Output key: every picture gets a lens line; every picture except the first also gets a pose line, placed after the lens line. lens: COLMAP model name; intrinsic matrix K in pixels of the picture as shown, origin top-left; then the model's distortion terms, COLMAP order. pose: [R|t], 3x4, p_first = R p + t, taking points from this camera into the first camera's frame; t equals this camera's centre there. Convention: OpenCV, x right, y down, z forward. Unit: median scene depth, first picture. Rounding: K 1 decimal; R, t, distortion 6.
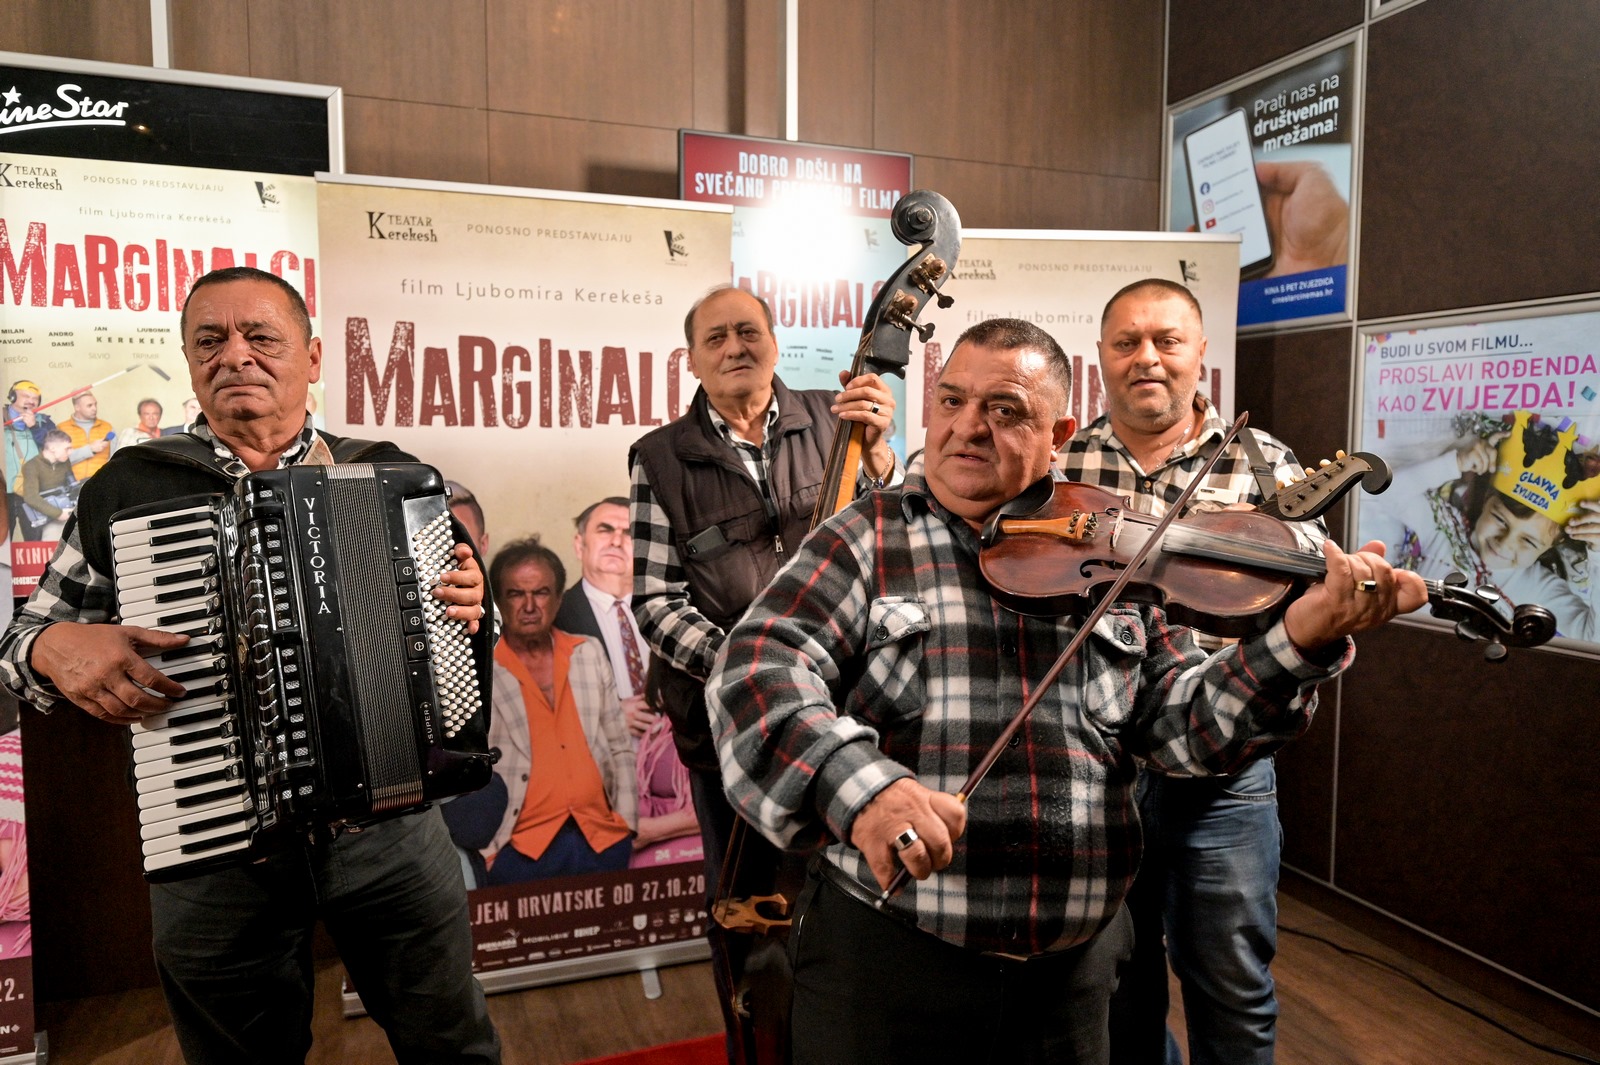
lens RADIAL K [[1123.4, 0, 806.7], [0, 1123.4, 510.2], [0, 0, 1]] dist [-0.004129, -0.006360]
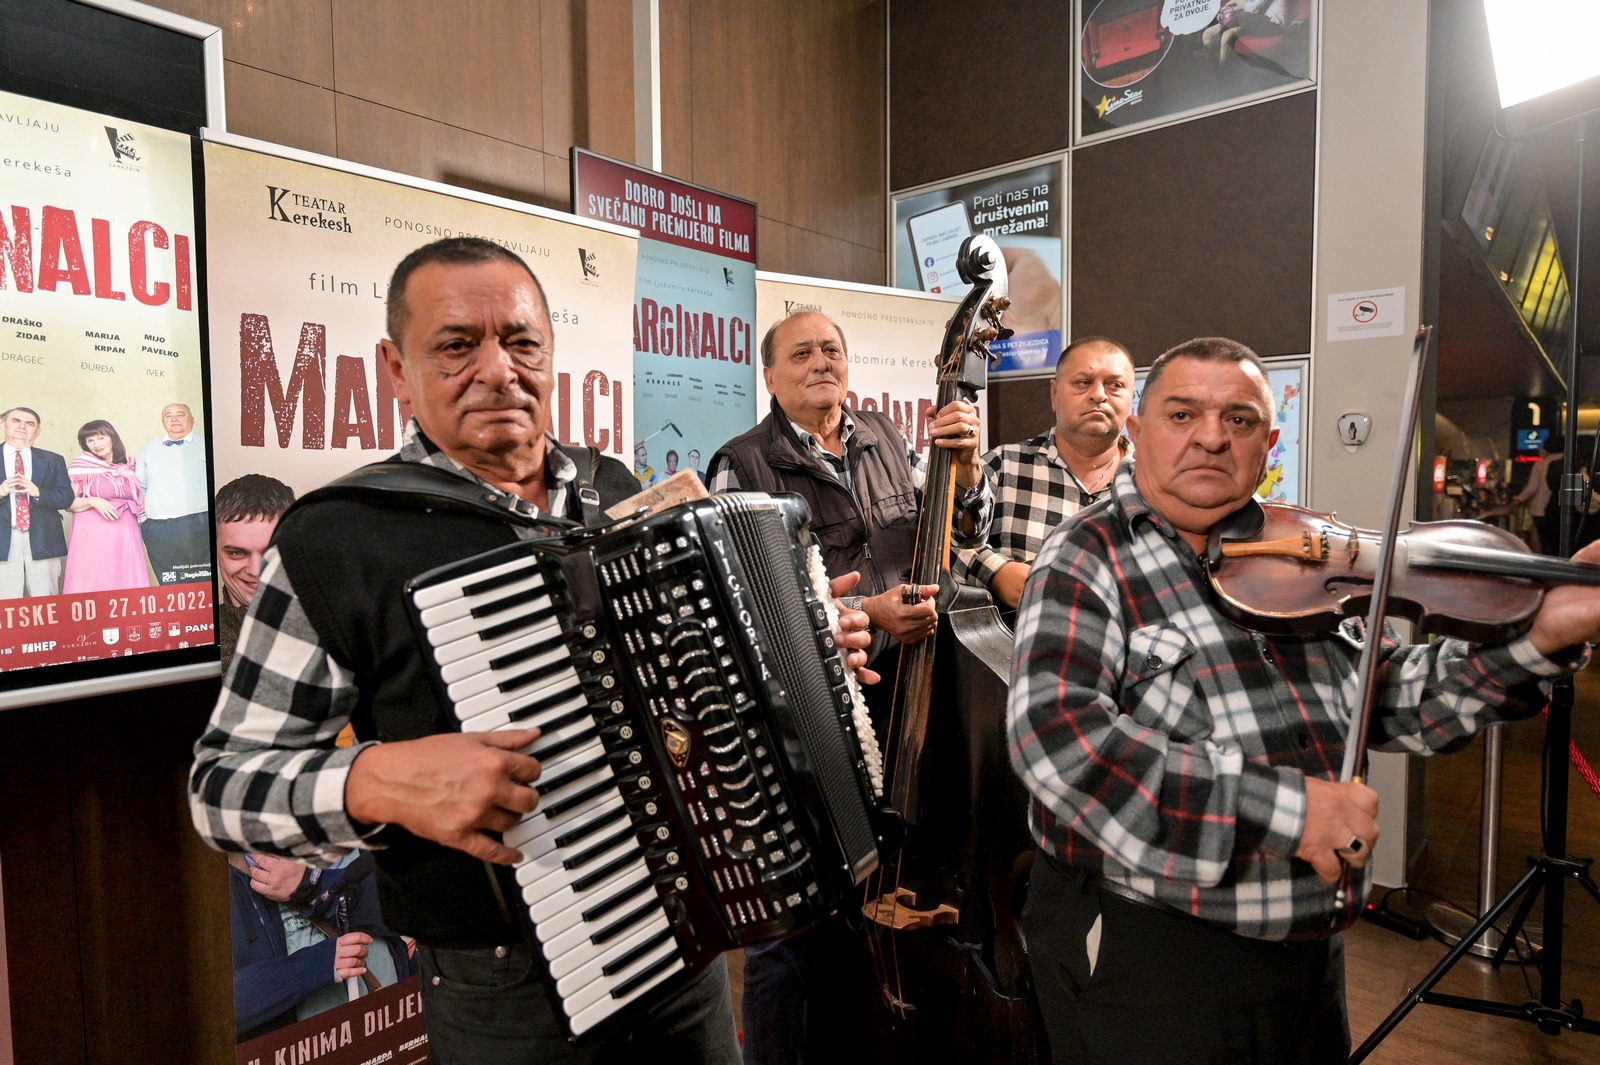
lens RADIAL K [[930.1, 0, 792.4], [0, 930.1, 508.0], [0, 0, 1]] dist [-0.003779, -0.003254]
pose [[0.892135, -0.019384, 0.451352, -0.306841], [0.025320, 0.999654, -0.007117, -0.014628], [-0.451058, 0.017778, 0.892318, 0.194987]]
